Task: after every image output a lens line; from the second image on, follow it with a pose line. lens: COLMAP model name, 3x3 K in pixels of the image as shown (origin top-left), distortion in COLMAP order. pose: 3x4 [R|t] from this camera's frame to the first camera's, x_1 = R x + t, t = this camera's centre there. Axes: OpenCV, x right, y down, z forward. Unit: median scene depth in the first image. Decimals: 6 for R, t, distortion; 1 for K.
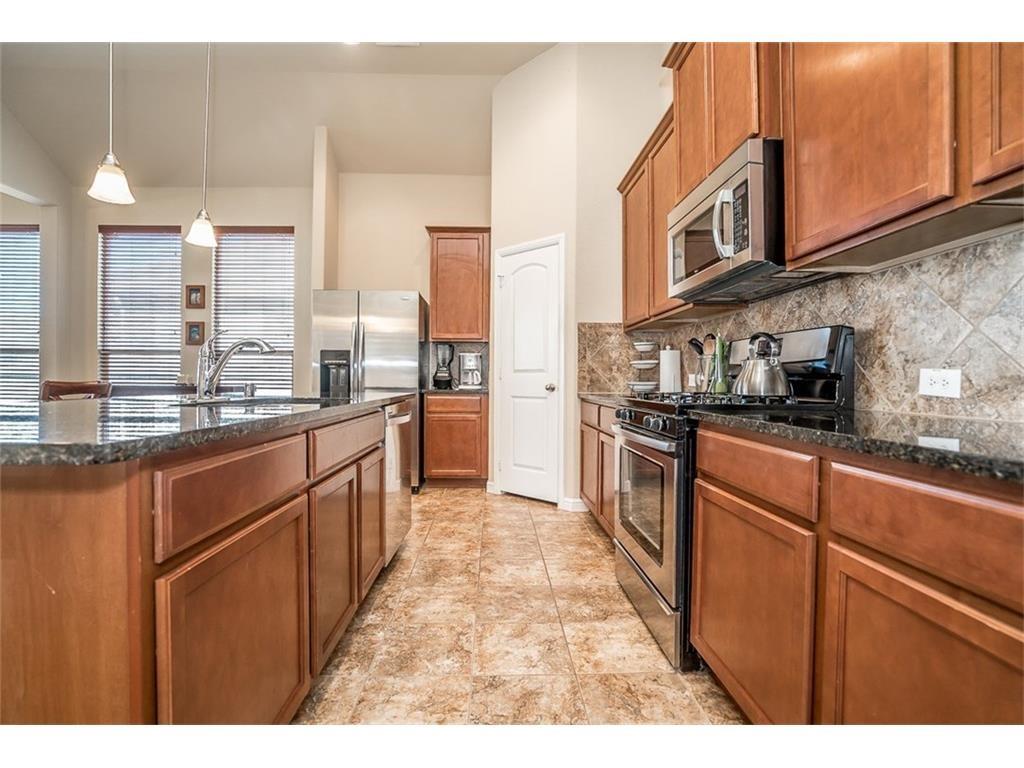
lens RADIAL K [[478.0, 0, 508.9], [0, 478.0, 384.5], [0, 0, 1]] dist [-0.048036, 0.014124]
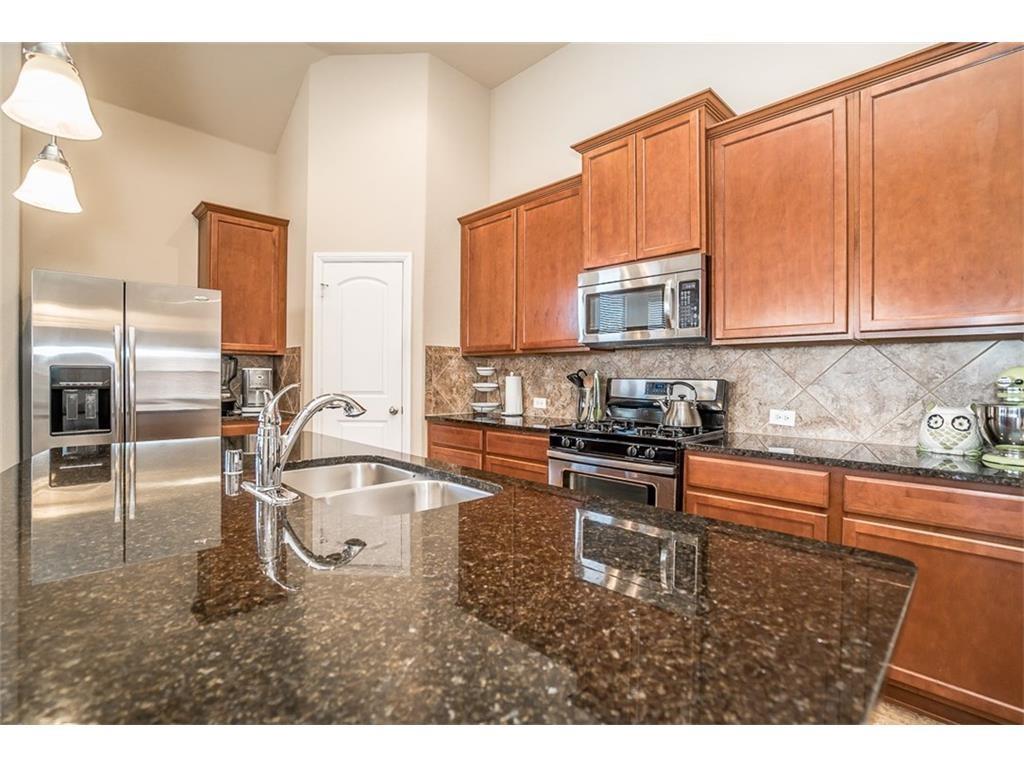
lens RADIAL K [[478.0, 0, 513.8], [0, 478.0, 382.3], [0, 0, 1]] dist [-0.048036, 0.014124]
pose [[0.727469, -0.007601, 0.686098, -0.420829], [0.003165, 0.999965, 0.007721, -0.060920], [-0.686133, -0.003445, 0.727468, 0.144843]]
